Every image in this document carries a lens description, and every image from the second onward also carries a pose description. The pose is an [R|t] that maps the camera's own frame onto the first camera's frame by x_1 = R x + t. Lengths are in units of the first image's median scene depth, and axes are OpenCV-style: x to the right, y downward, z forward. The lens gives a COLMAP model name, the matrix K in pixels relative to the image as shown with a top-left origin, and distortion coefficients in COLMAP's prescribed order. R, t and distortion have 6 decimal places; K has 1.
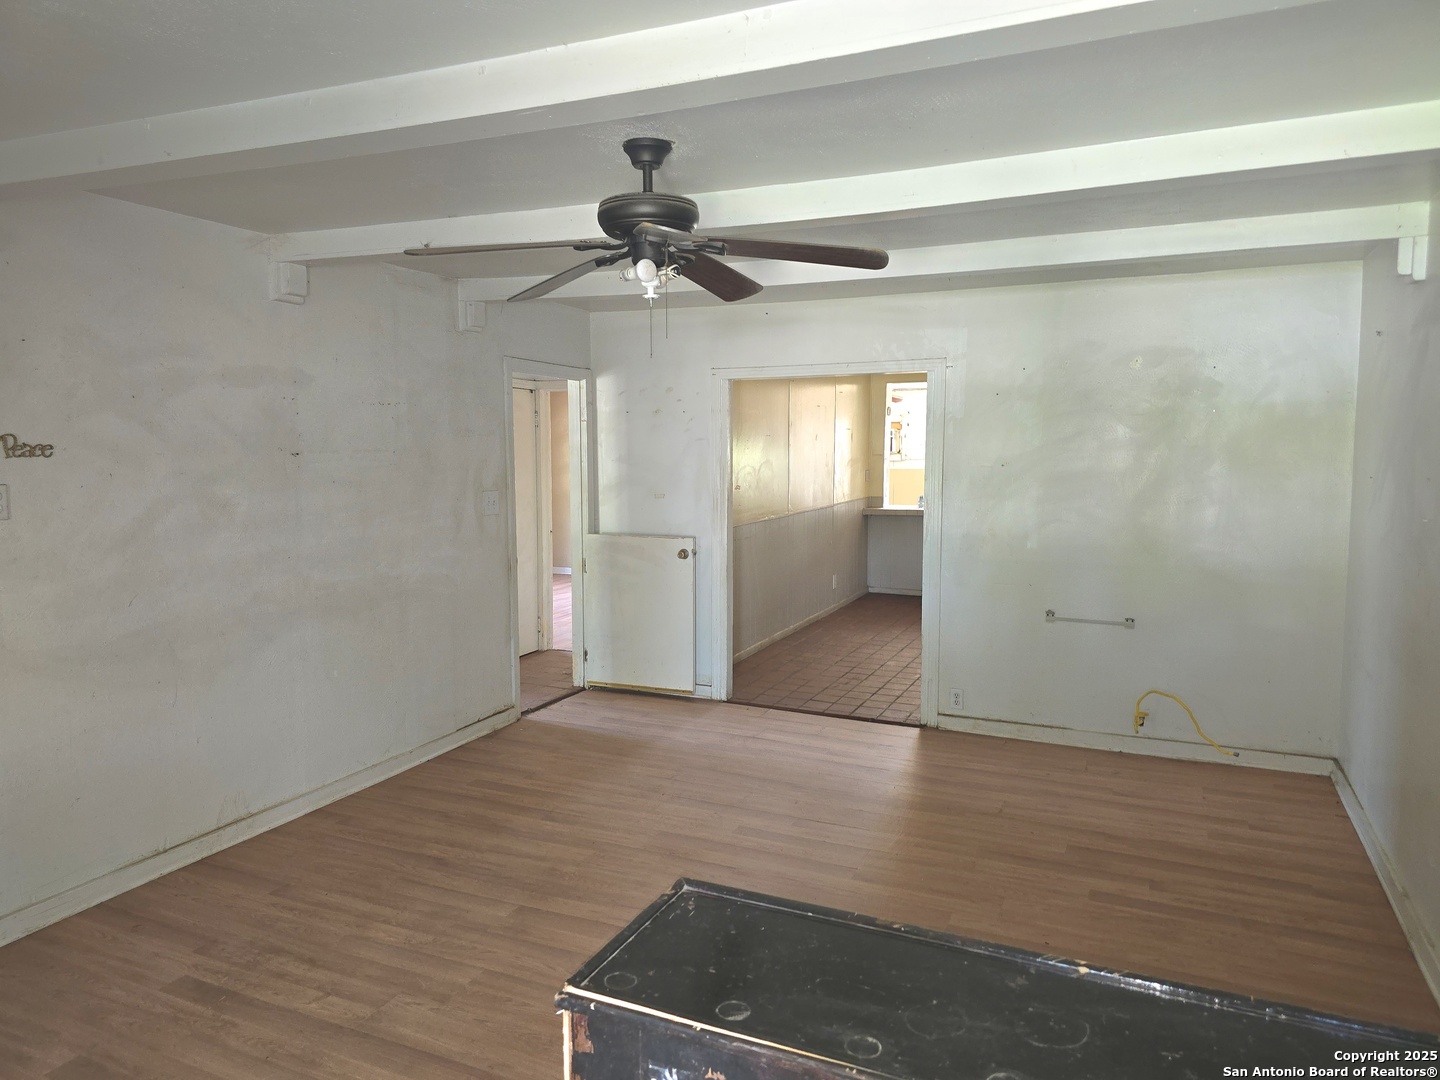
lens RADIAL K [[978.3, 0, 726.3], [0, 978.3, 505.8], [0, 0, 1]] dist [0.058943, -0.035070]
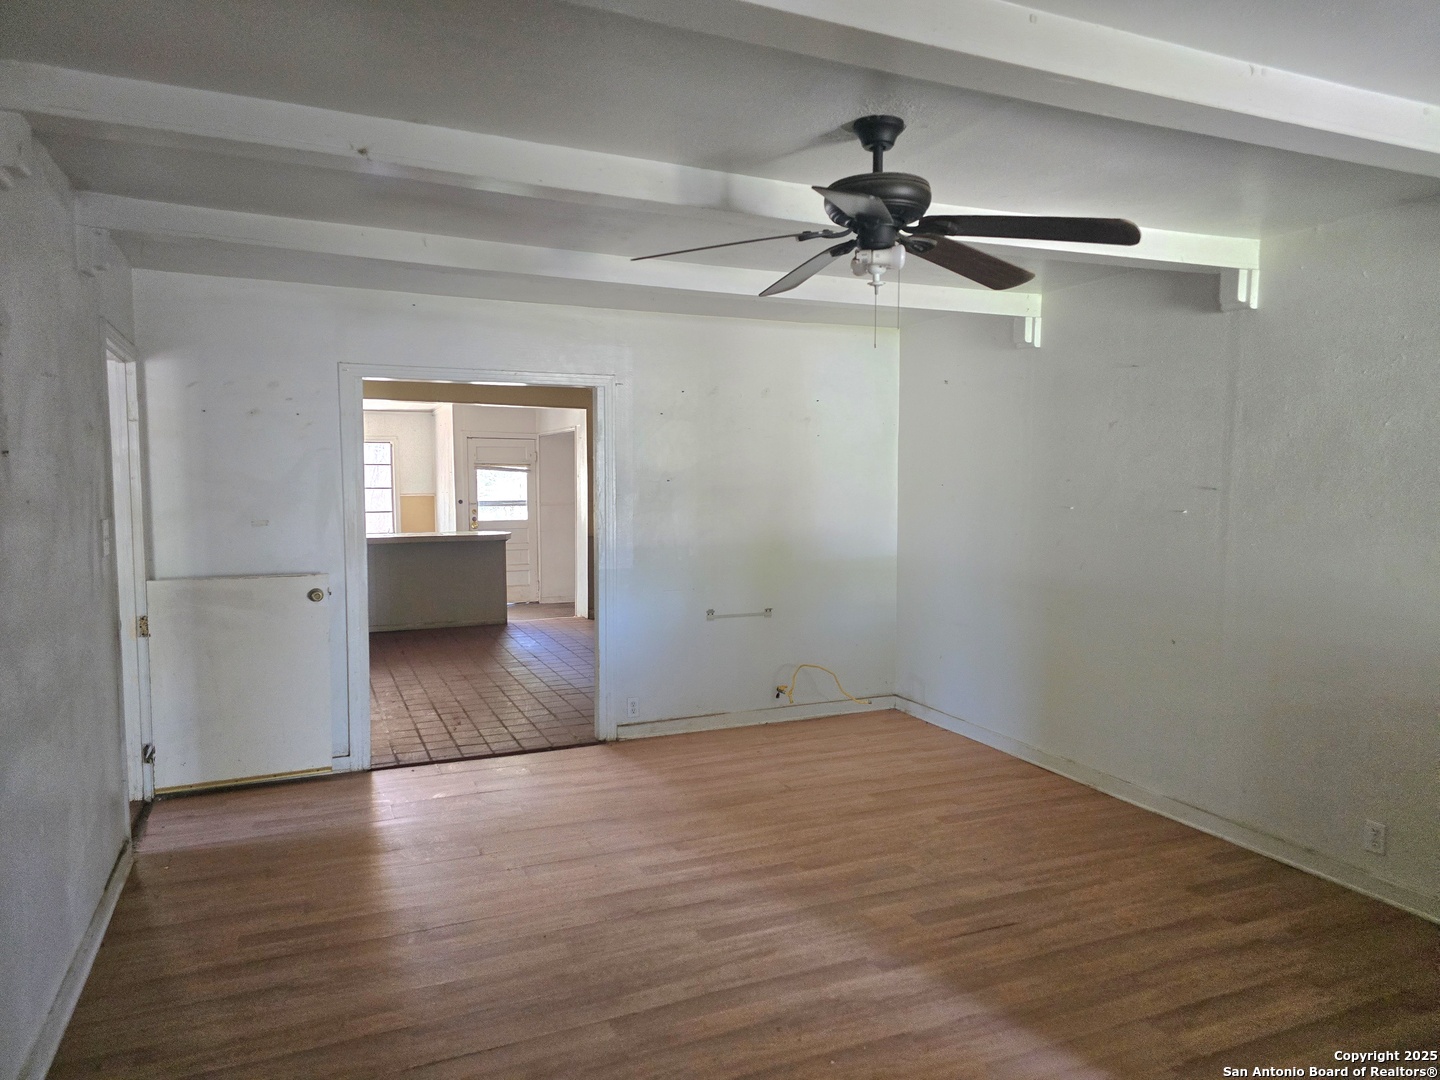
lens RADIAL K [[978.3, 0, 726.6], [0, 978.3, 537.8], [0, 0, 1]] dist [0.058943, -0.035070]
pose [[0.665993, -0.048614, 0.744372, -0.480688], [0.046038, 0.998651, 0.024031, -0.000589], [-0.744536, 0.018265, 0.667332, 0.255956]]
